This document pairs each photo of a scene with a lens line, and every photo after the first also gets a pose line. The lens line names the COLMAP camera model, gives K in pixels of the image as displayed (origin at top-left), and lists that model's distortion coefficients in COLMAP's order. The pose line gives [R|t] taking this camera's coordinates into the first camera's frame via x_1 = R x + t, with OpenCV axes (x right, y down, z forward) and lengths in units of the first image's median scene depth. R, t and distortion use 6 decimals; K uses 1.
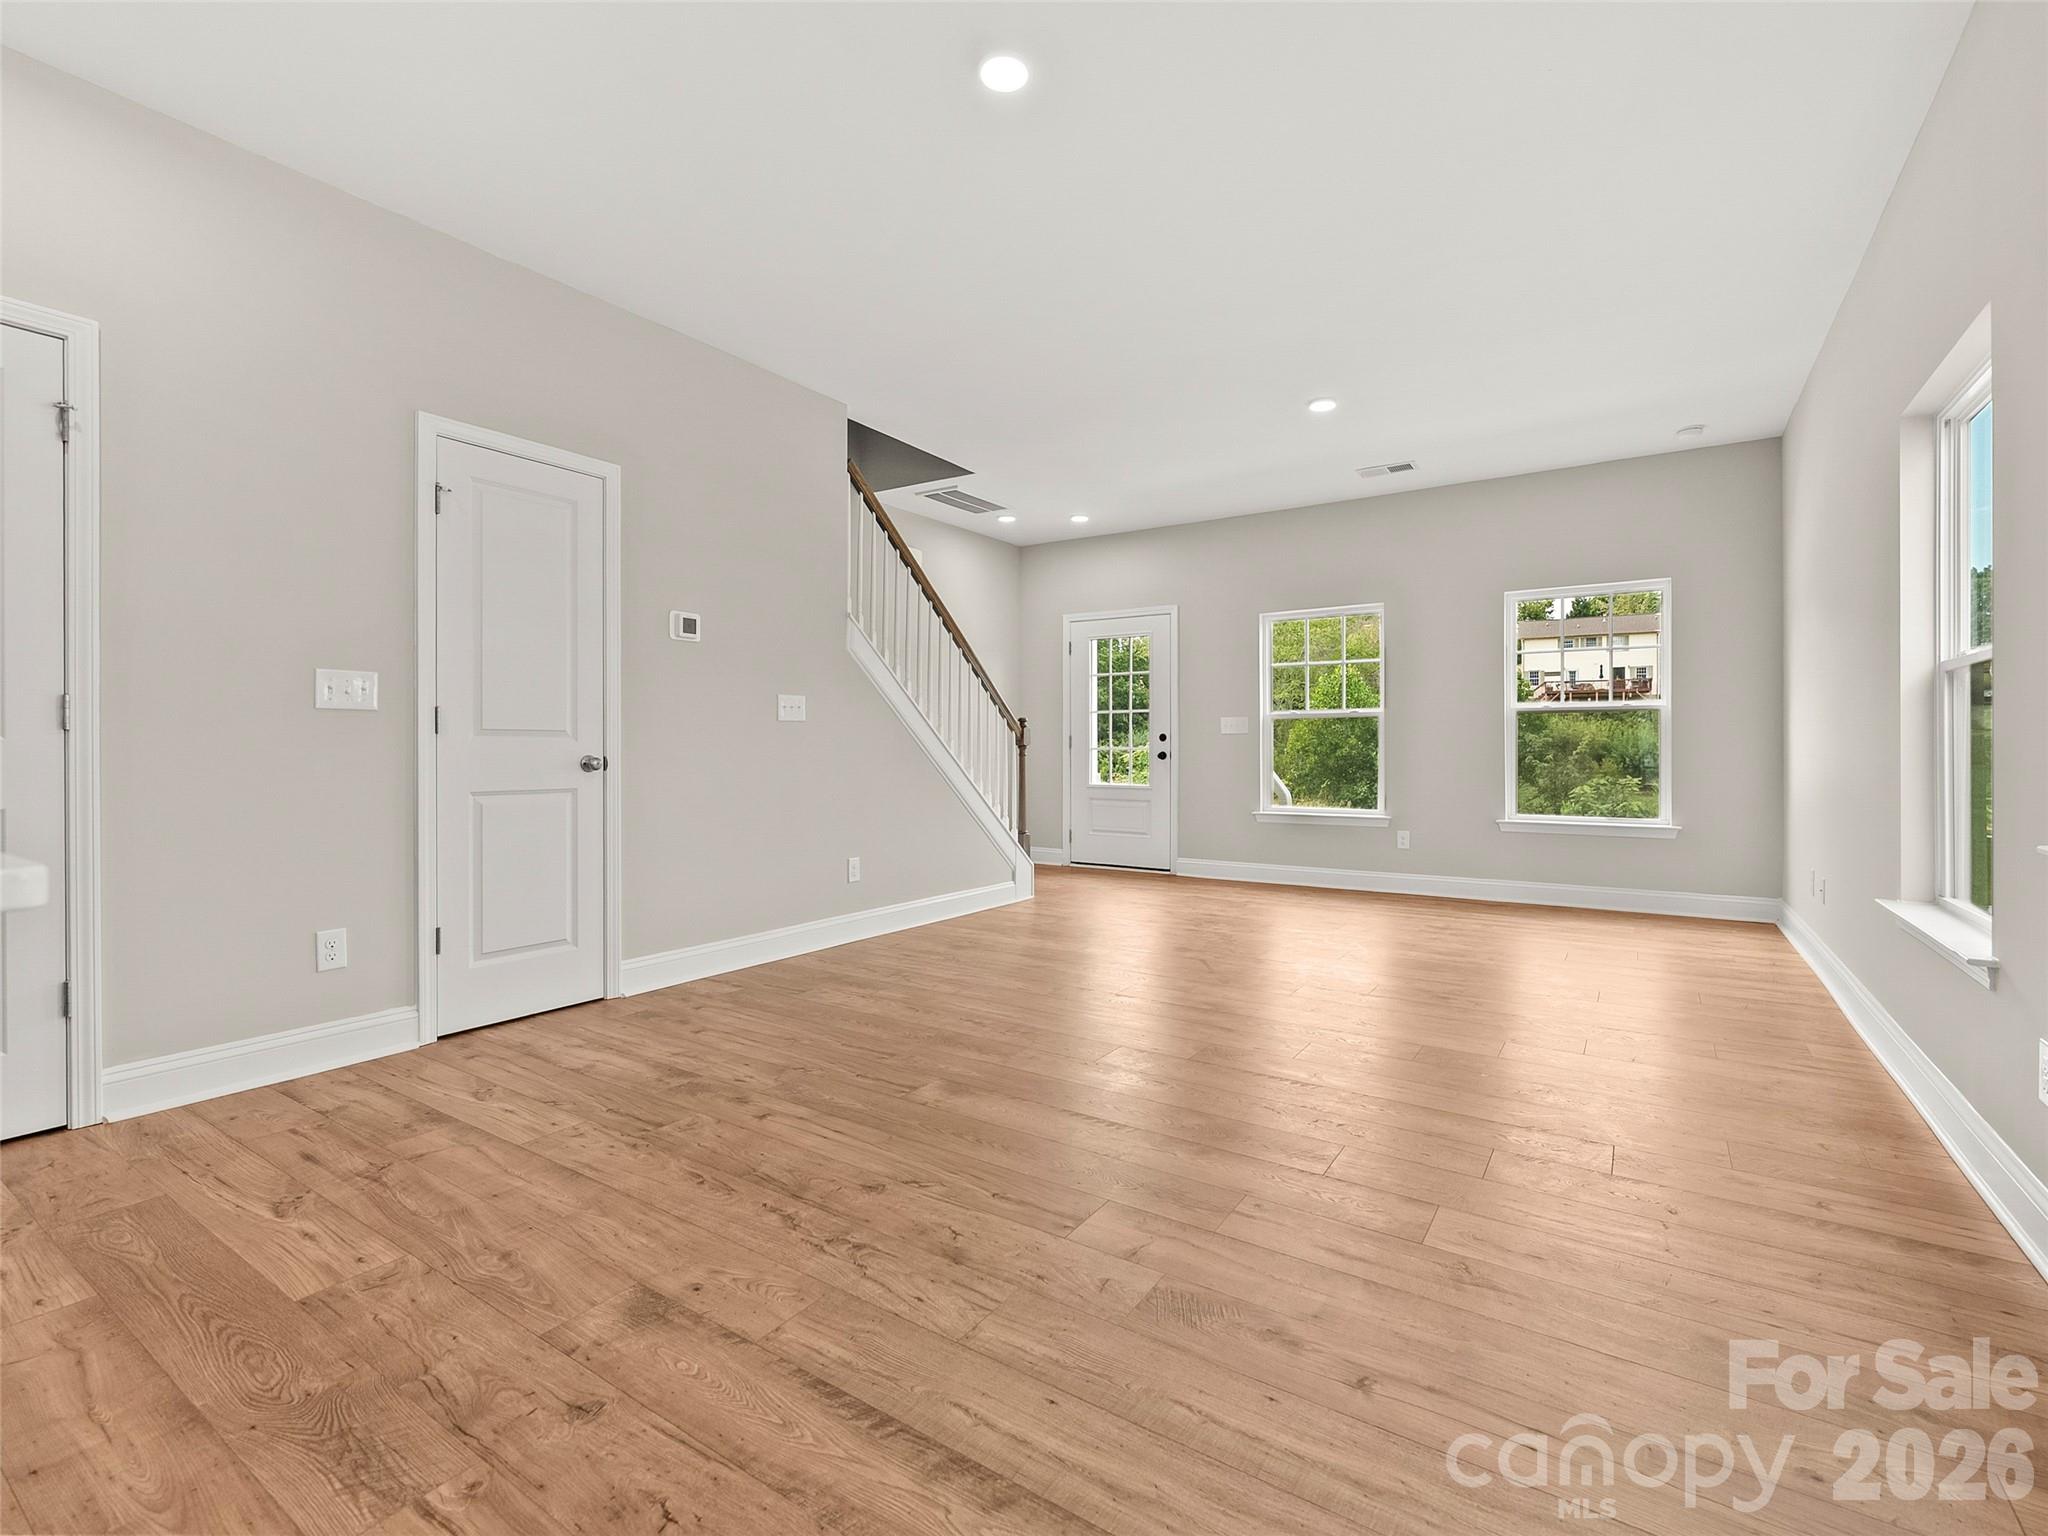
lens RADIAL K [[938.8, 0, 1014.5], [0, 938.8, 747.3], [0, 0, 1]] dist [0.000129, -0.000103]
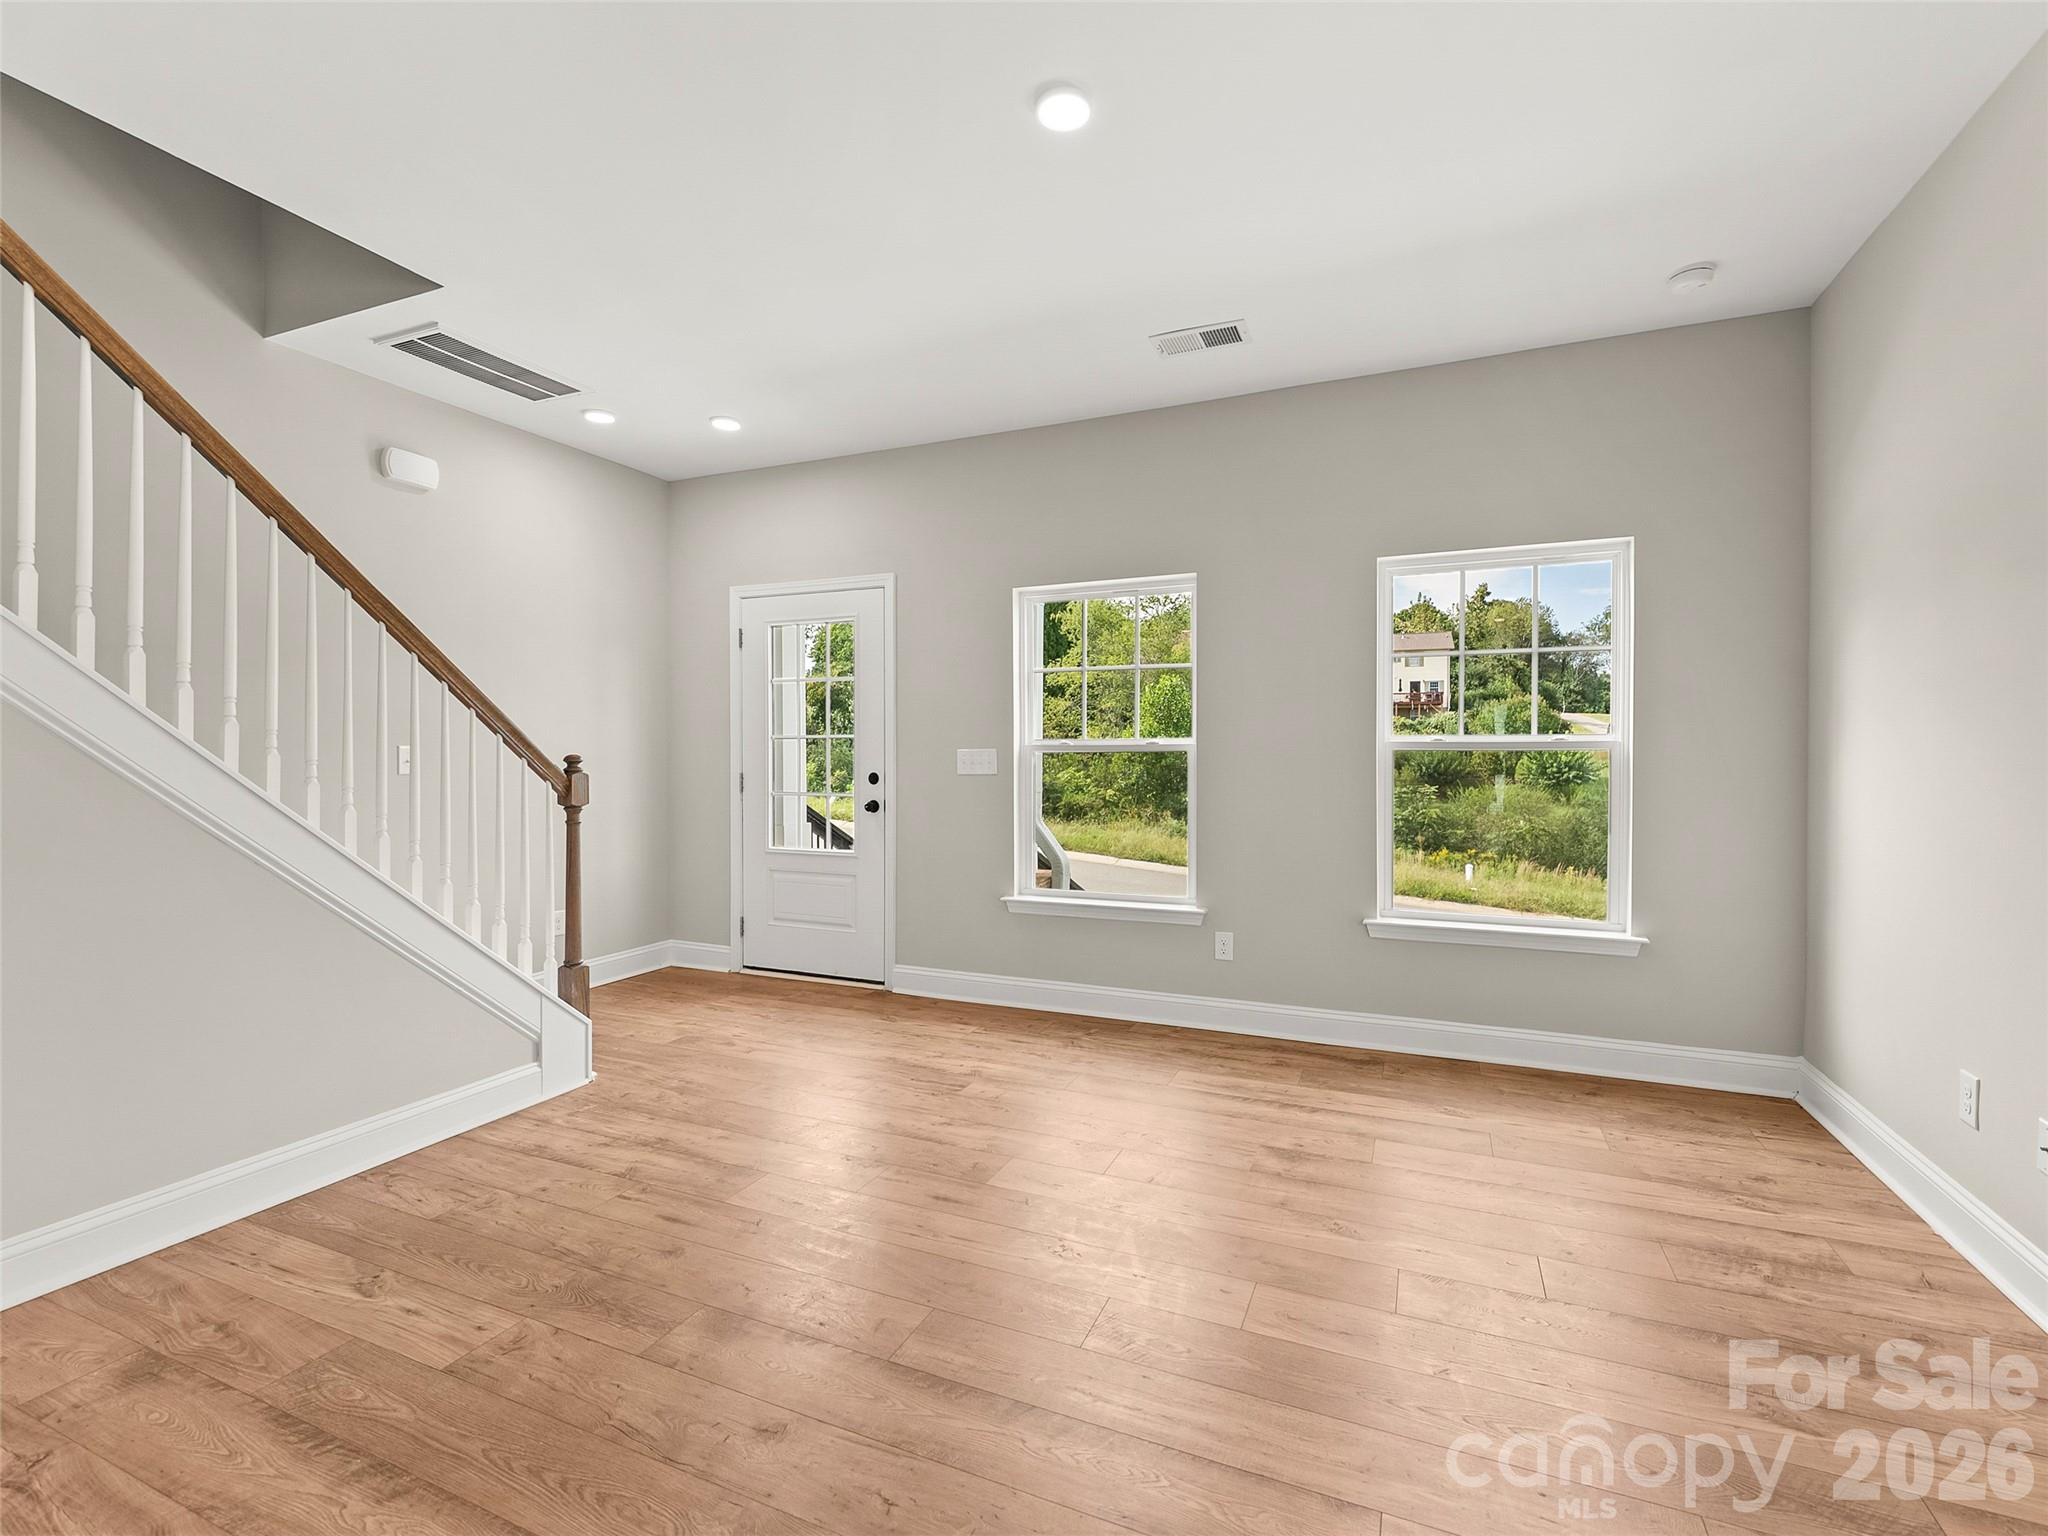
lens RADIAL K [[938.8, 0, 1022.3], [0, 938.8, 761.0], [0, 0, 1]] dist [0.000129, -0.000103]
pose [[0.983930, 0.000140, 0.178557, 0.321027], [-0.001619, 0.999966, 0.008140, -0.062544], [-0.178550, -0.008298, 0.983896, 0.773226]]
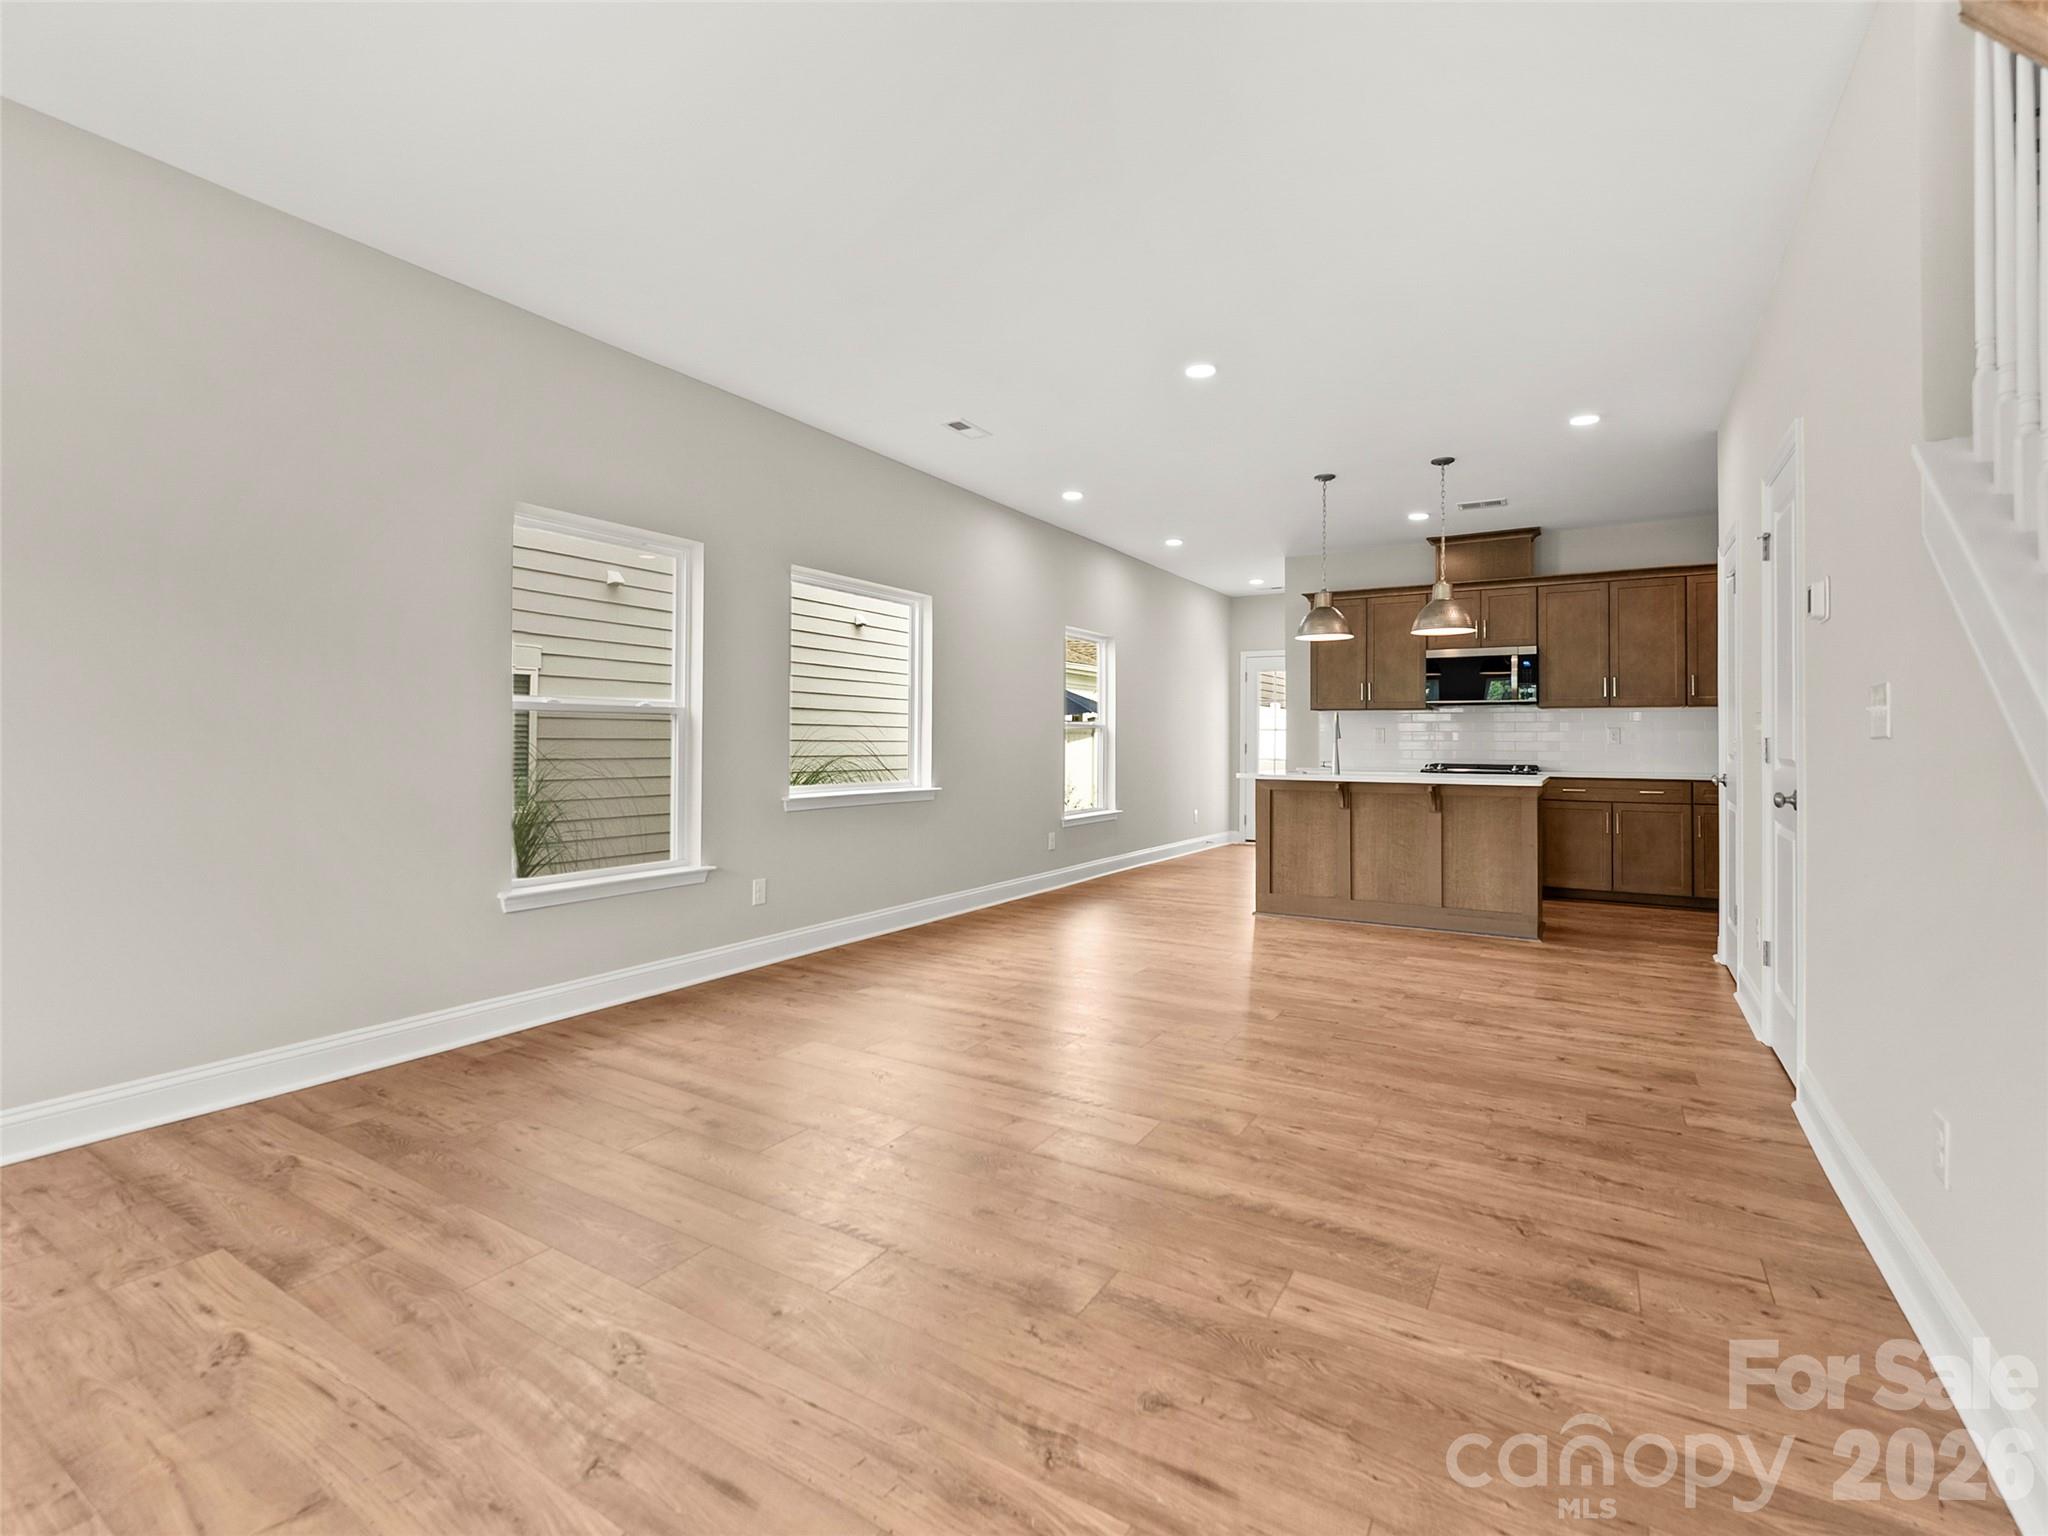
lens RADIAL K [[938.8, 0, 1017.4], [0, 938.8, 732.6], [0, 0, 1]] dist [0.000129, -0.000103]
pose [[-0.999159, -0.005223, -0.040668, 0.284450], [-0.004814, 0.999937, -0.010150, -0.033141], [0.040718, -0.009945, -0.999121, 1.962611]]
